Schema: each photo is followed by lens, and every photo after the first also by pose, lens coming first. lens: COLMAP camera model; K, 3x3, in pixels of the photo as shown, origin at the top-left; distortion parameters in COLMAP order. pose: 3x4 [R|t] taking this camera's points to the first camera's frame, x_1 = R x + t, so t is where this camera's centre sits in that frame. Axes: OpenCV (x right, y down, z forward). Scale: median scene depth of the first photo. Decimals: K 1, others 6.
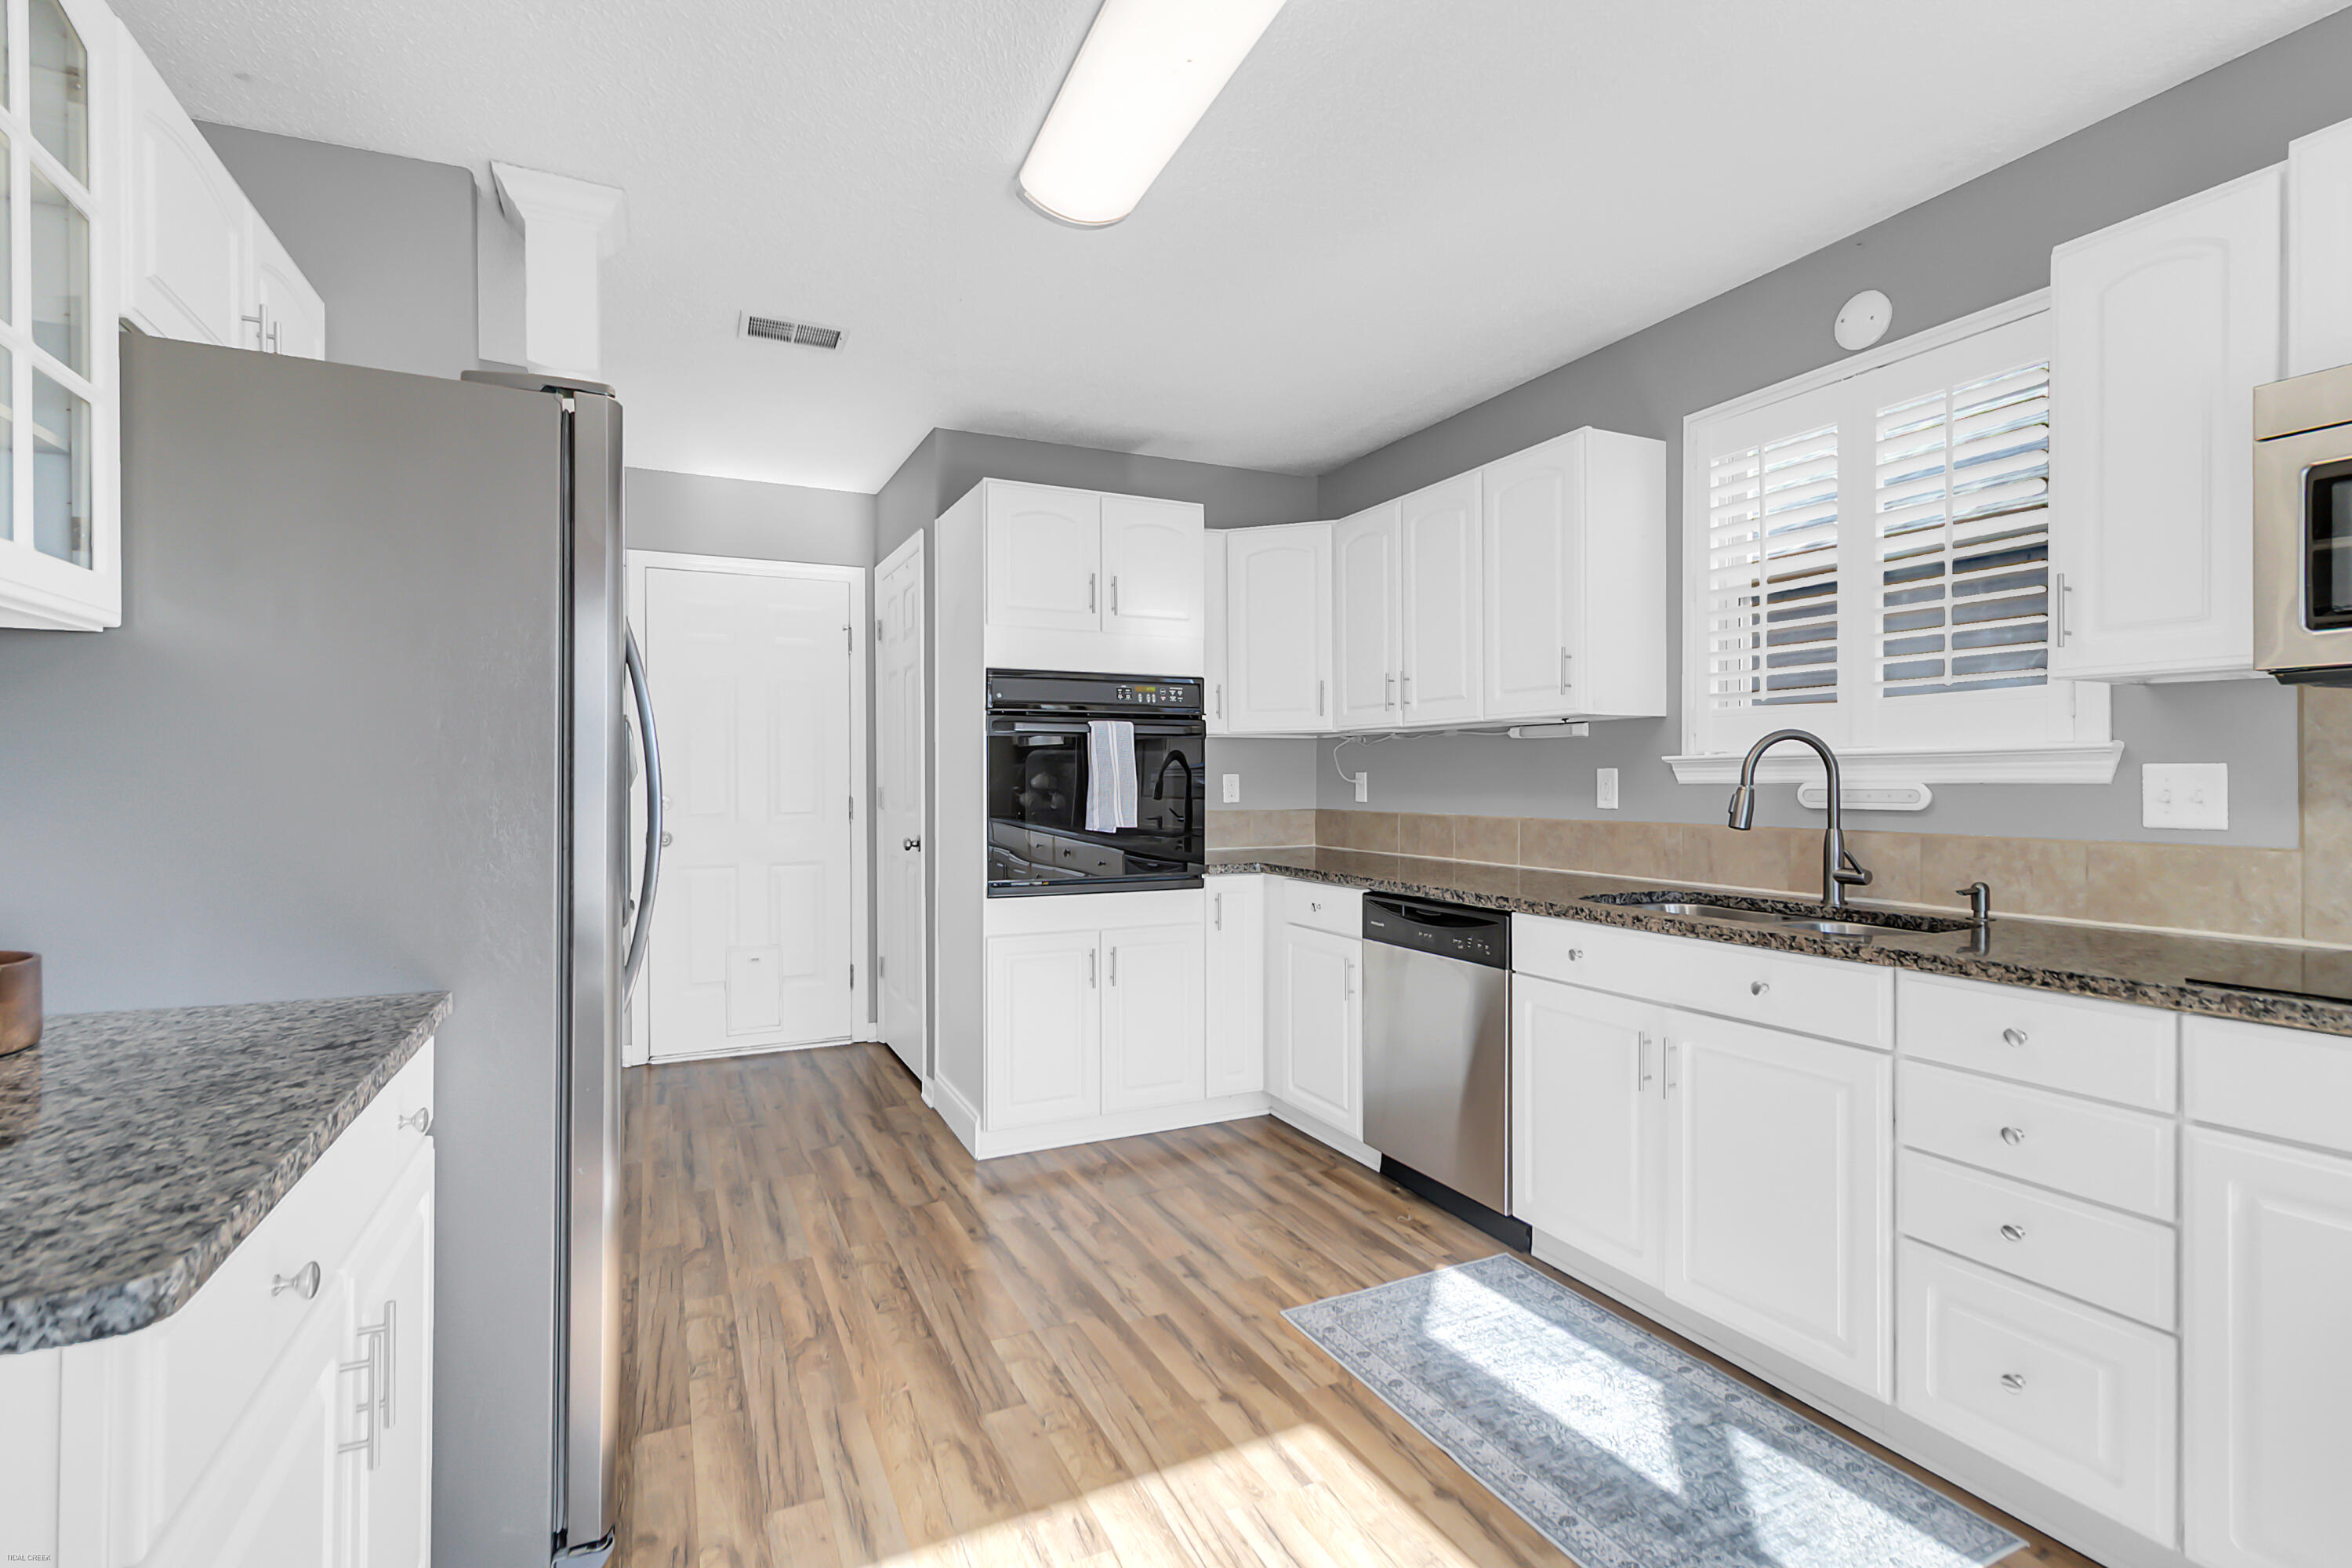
lens RADIAL K [[1092.9, 0, 1160.4], [0, 1092.9, 786.7], [0, 0, 1]] dist [0.001310, 0.000473]
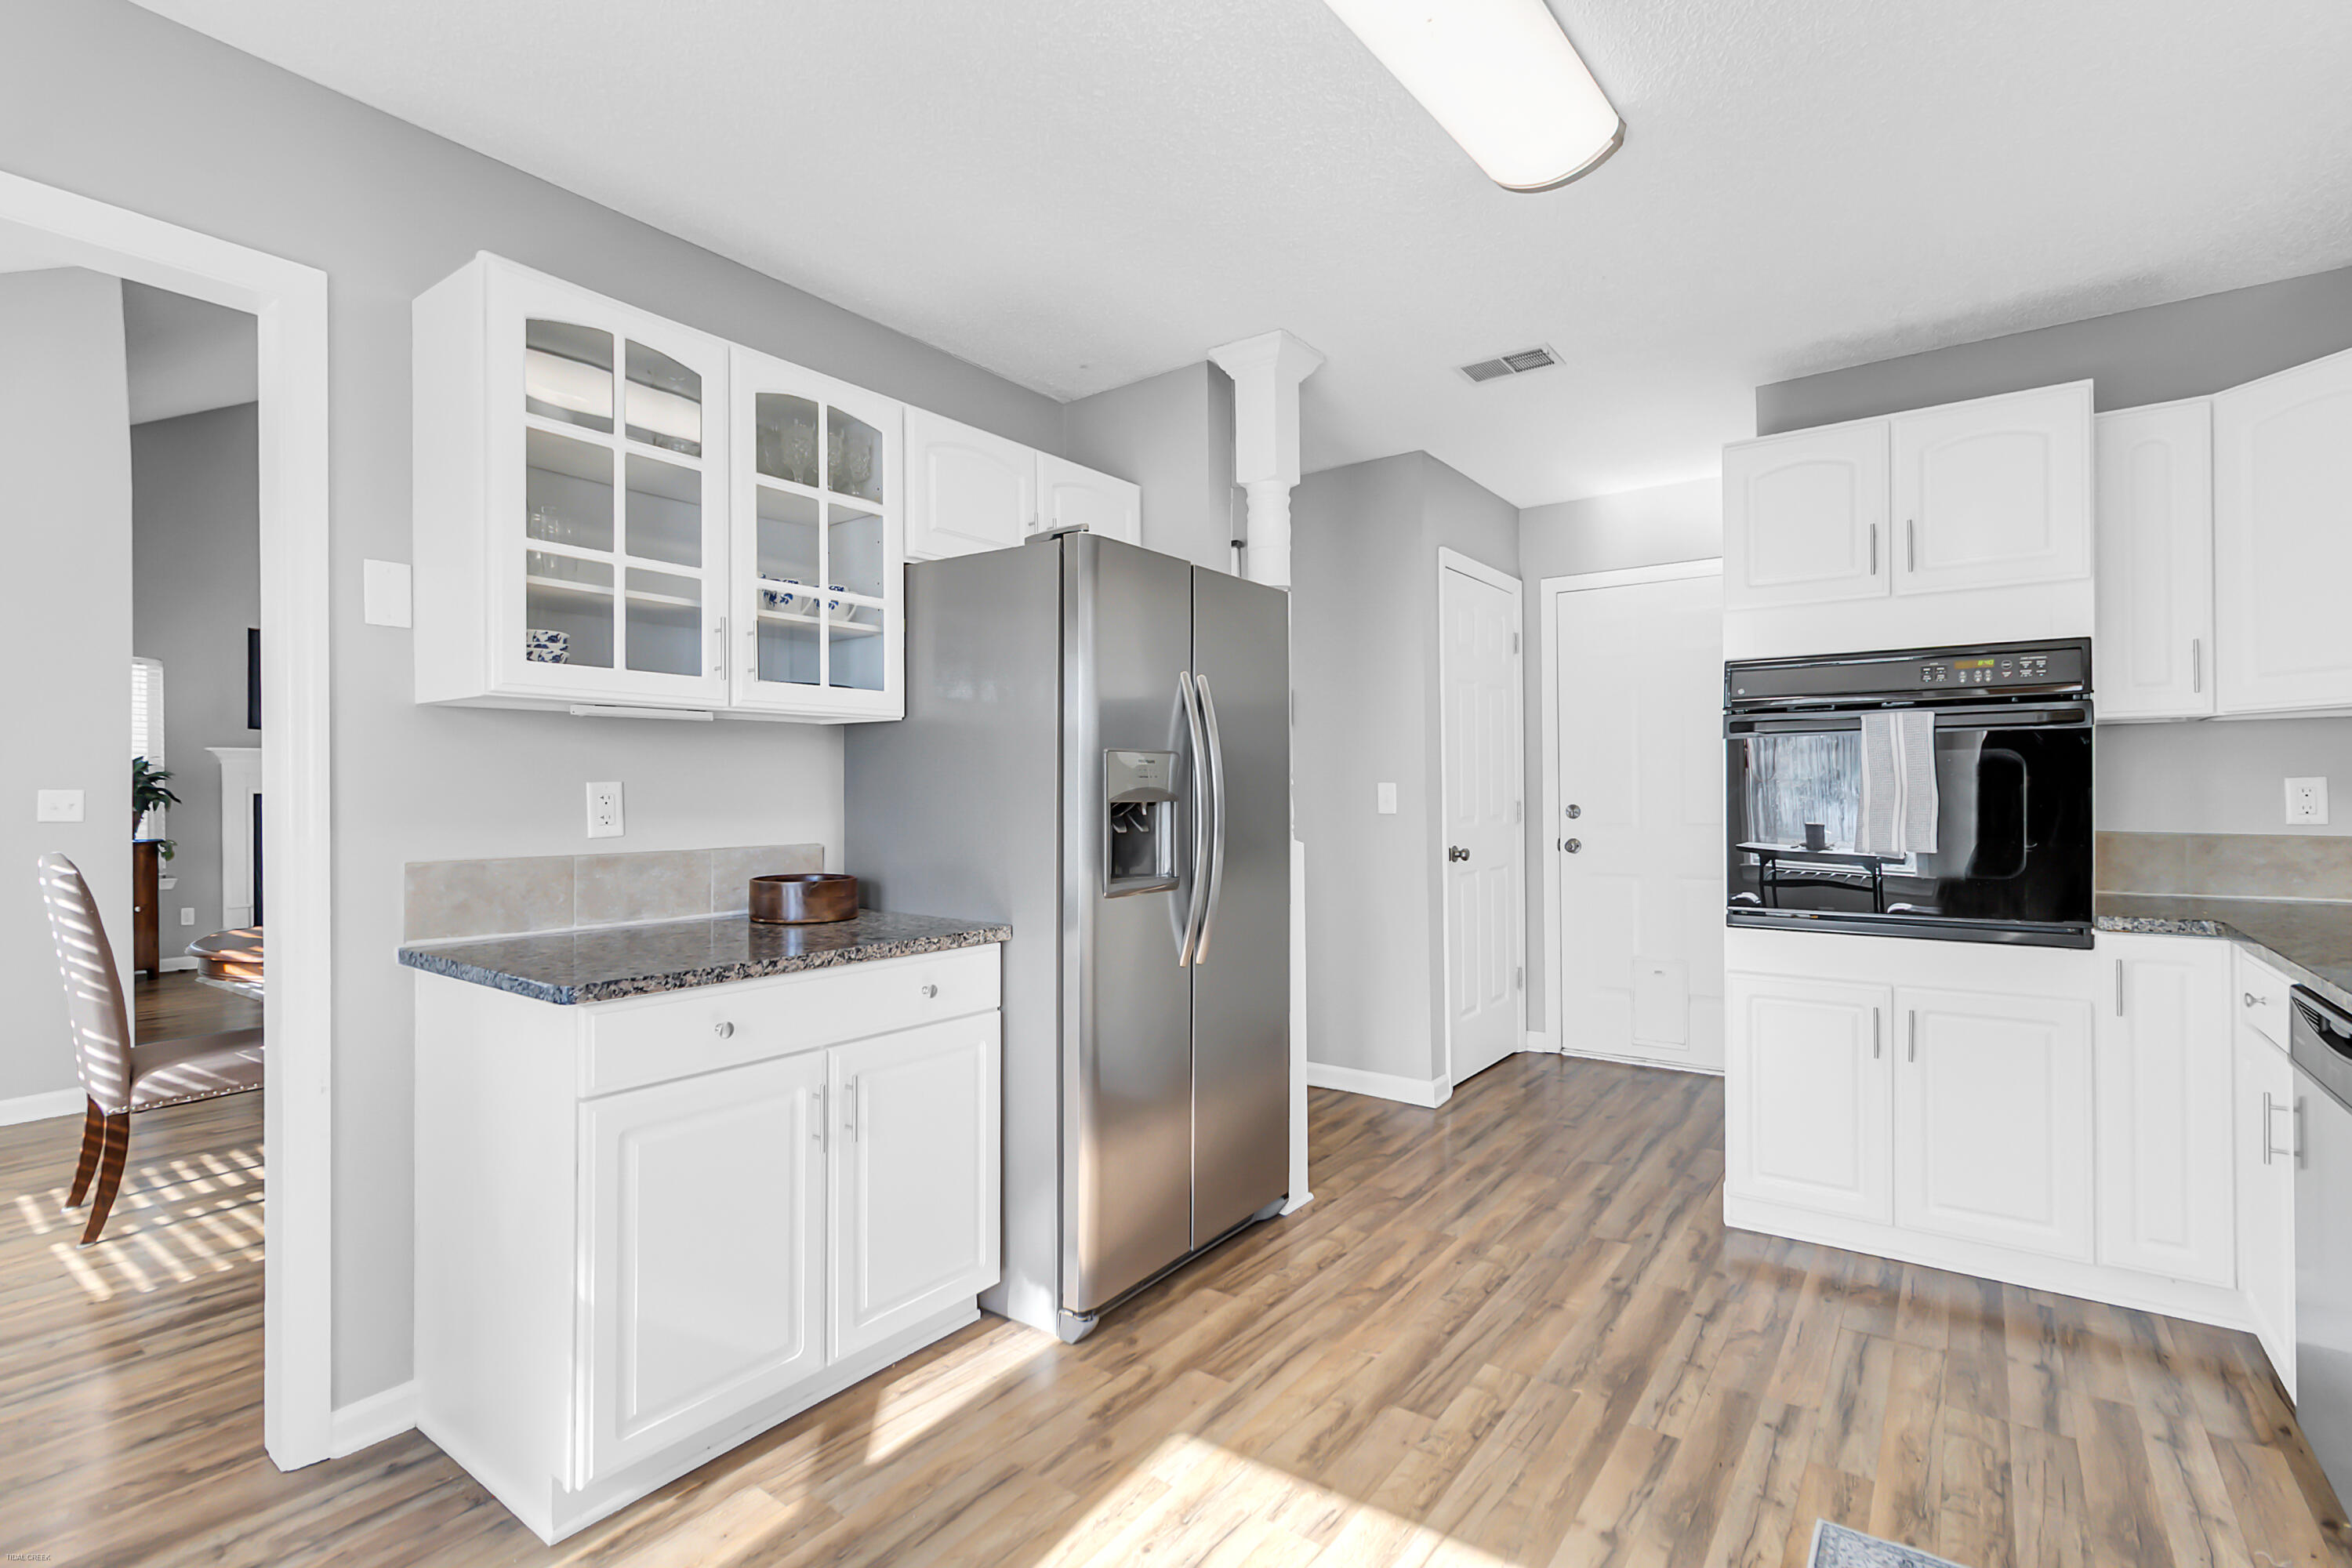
lens RADIAL K [[1092.9, 0, 1160.4], [0, 1092.9, 786.7], [0, 0, 1]] dist [0.001310, 0.000473]
pose [[0.474188, -0.005240, -0.880408, 0.476683], [-0.001841, 0.999974, -0.006943, -0.002252], [0.880422, 0.004913, 0.474166, 0.230369]]
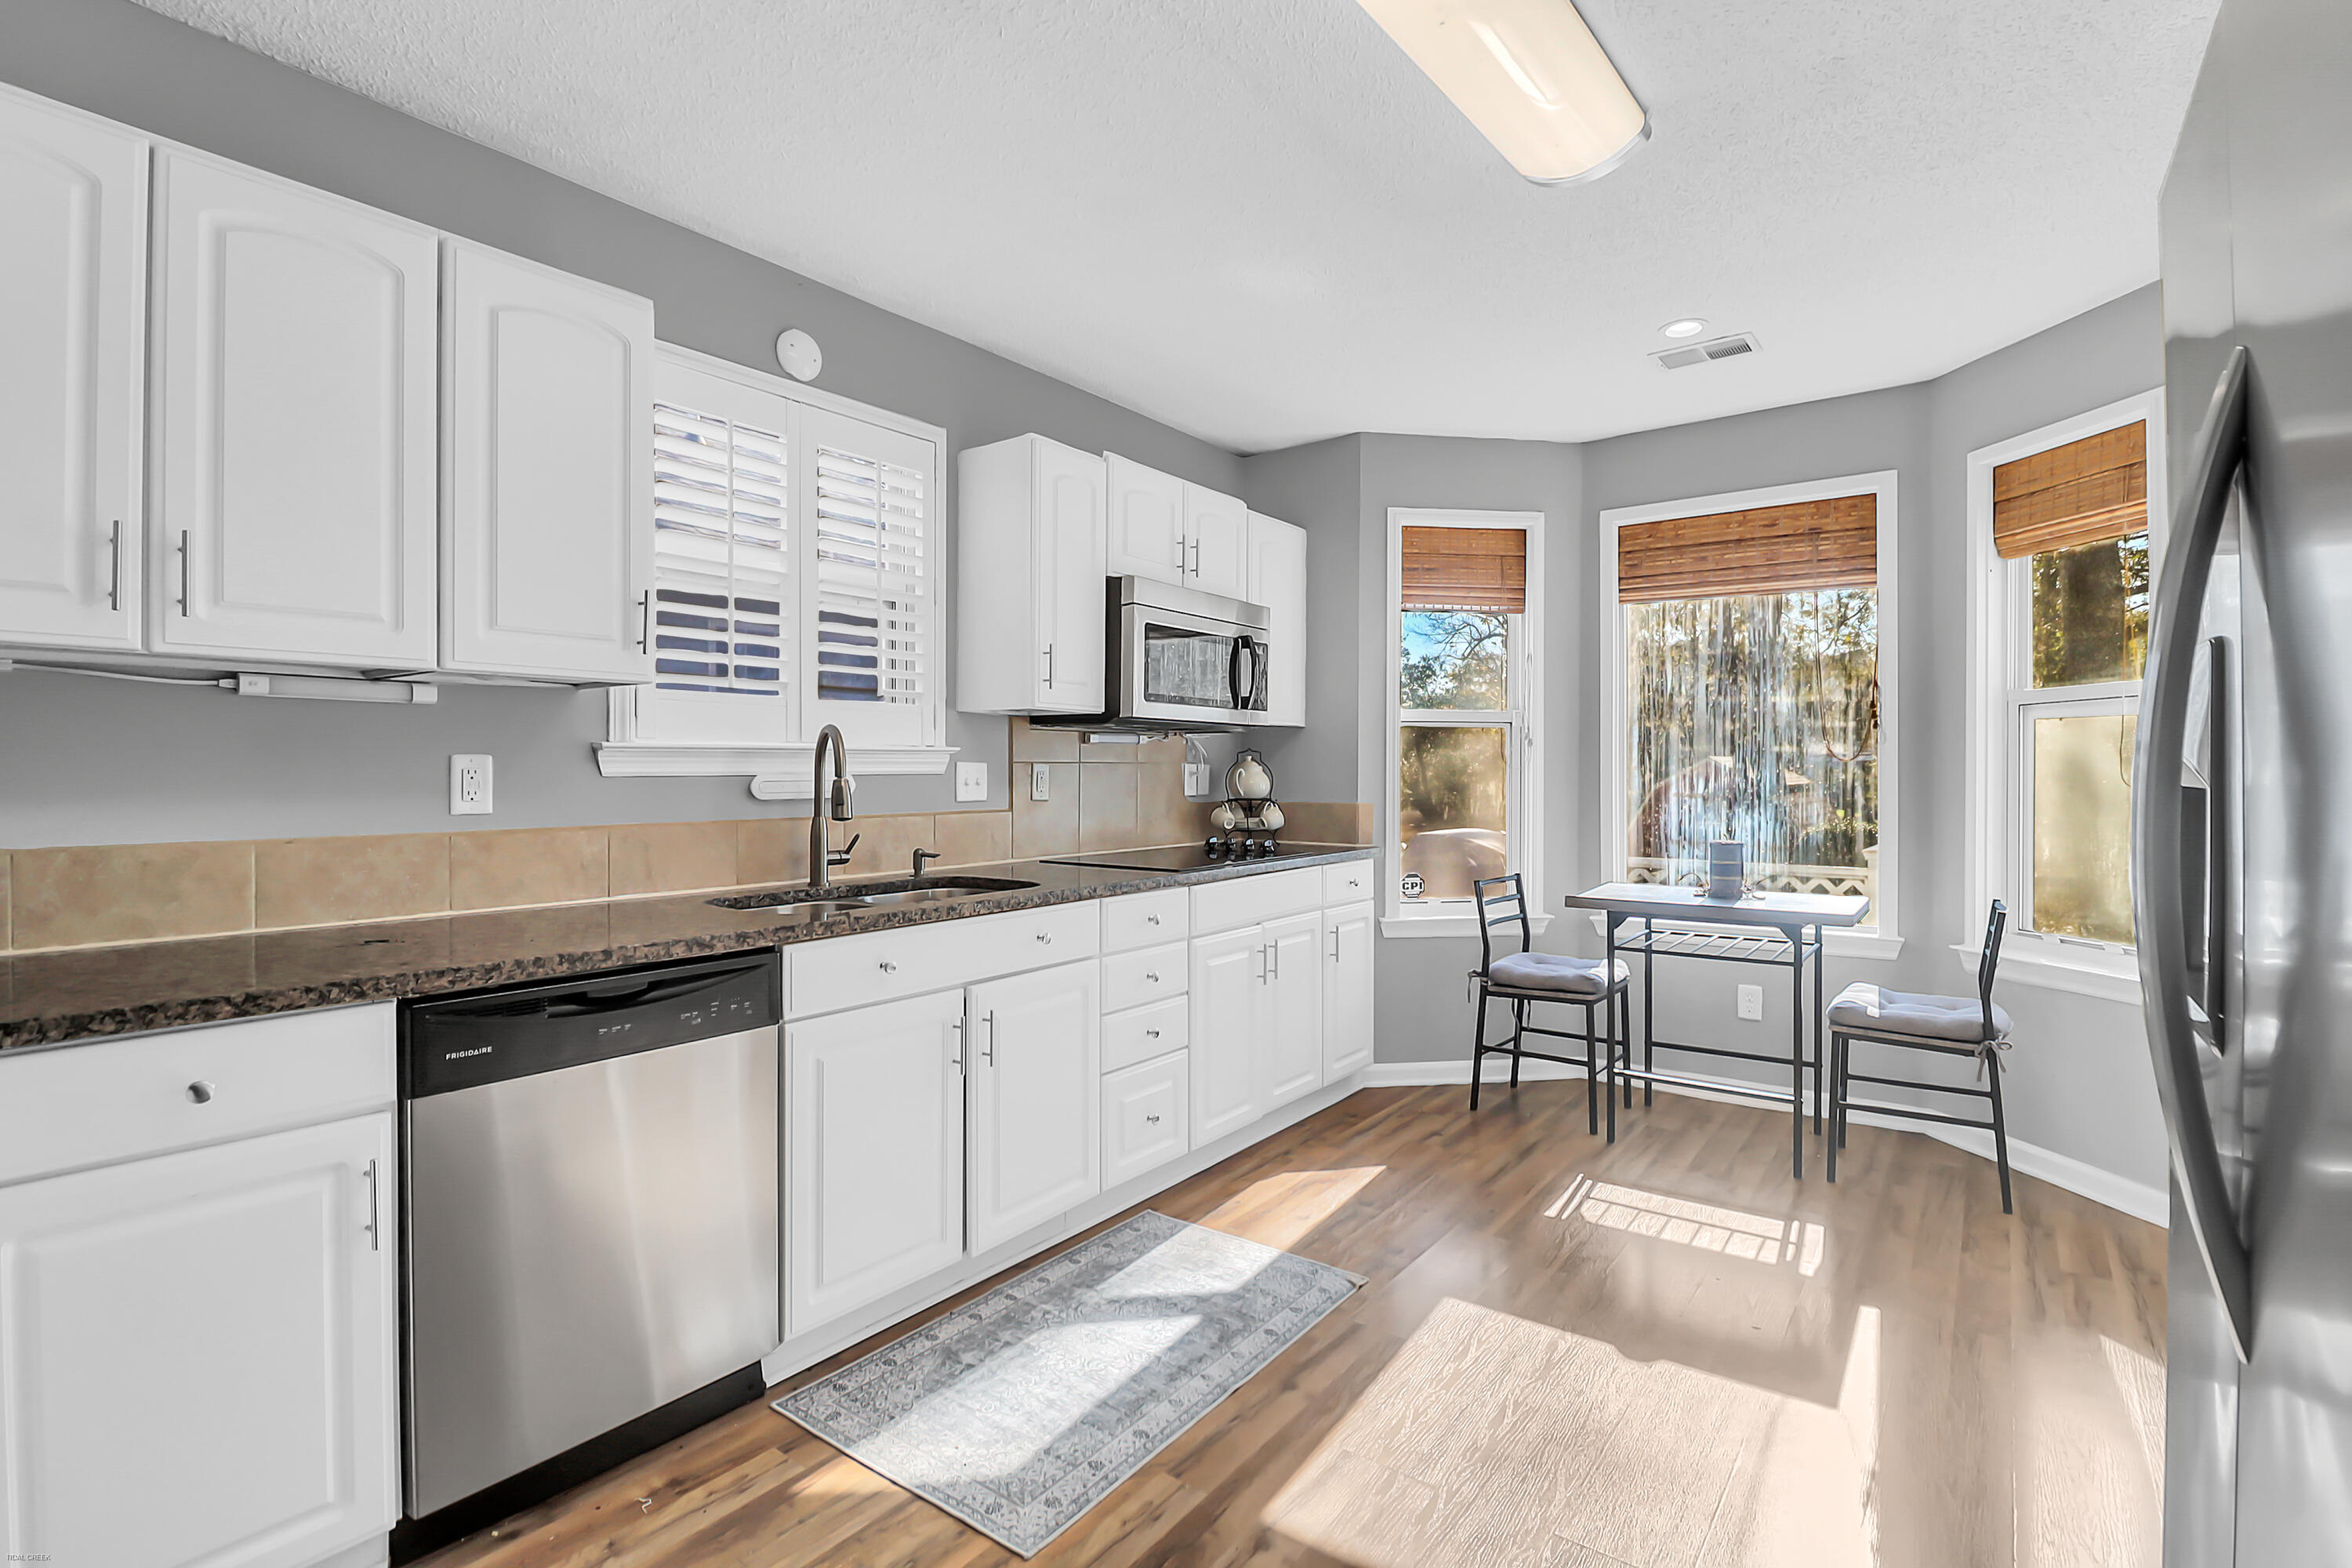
lens RADIAL K [[1101.9, 0, 1175.7], [0, 1101.9, 772.0], [0, 0, 1]] dist [-0.022578, -0.000252]
pose [[-0.477644, 0.000344, 0.878553, -0.458895], [0.005511, 0.999981, 0.002605, -0.005851], [-0.878536, 0.006086, -0.477637, 1.079482]]
